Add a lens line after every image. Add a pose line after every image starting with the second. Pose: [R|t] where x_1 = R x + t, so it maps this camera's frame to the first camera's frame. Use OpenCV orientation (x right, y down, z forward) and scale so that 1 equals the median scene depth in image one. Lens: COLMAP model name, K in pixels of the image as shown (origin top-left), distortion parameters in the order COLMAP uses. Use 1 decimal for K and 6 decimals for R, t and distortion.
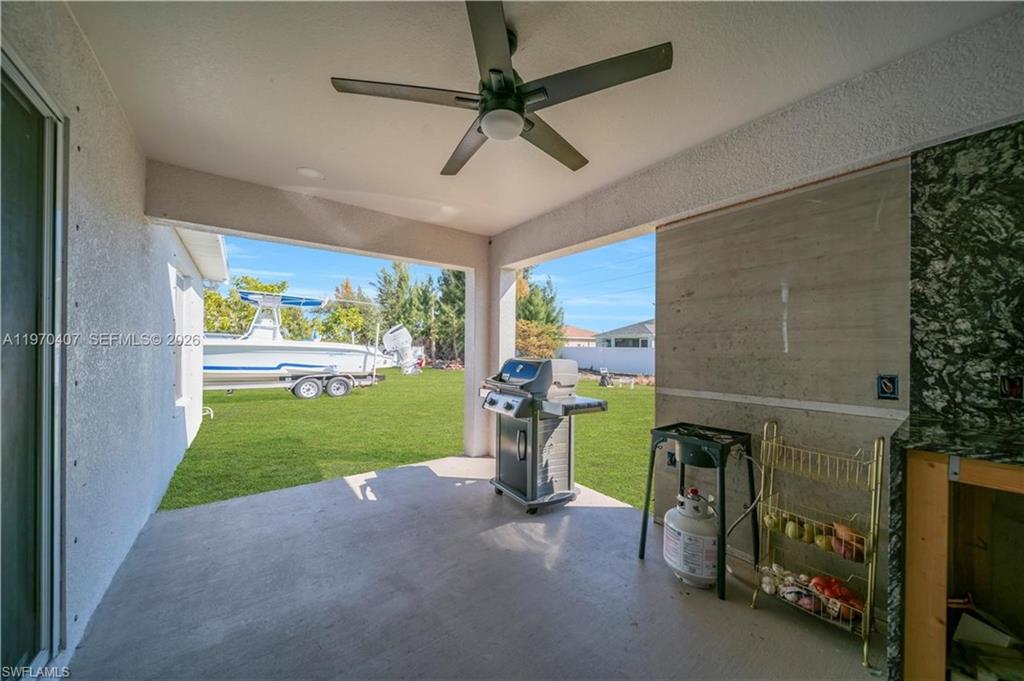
lens RADIAL K [[351.7, 0, 513.3], [0, 351.7, 347.8], [0, 0, 1]] dist [-0.000775, -0.001190]
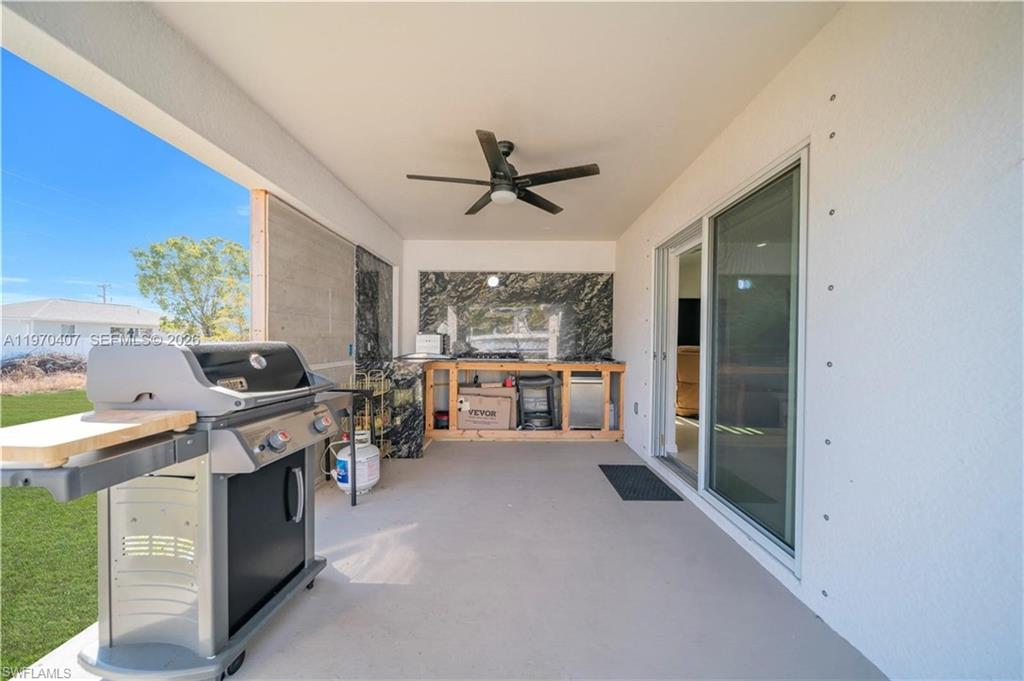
lens RADIAL K [[351.7, 0, 511.9], [0, 351.7, 343.8], [0, 0, 1]] dist [-0.000775, -0.001190]
pose [[-0.782763, -0.022947, 0.621897, -0.740653], [-0.017986, 0.999737, 0.014250, 0.020213], [-0.622060, -0.000031, -0.782969, 1.507397]]
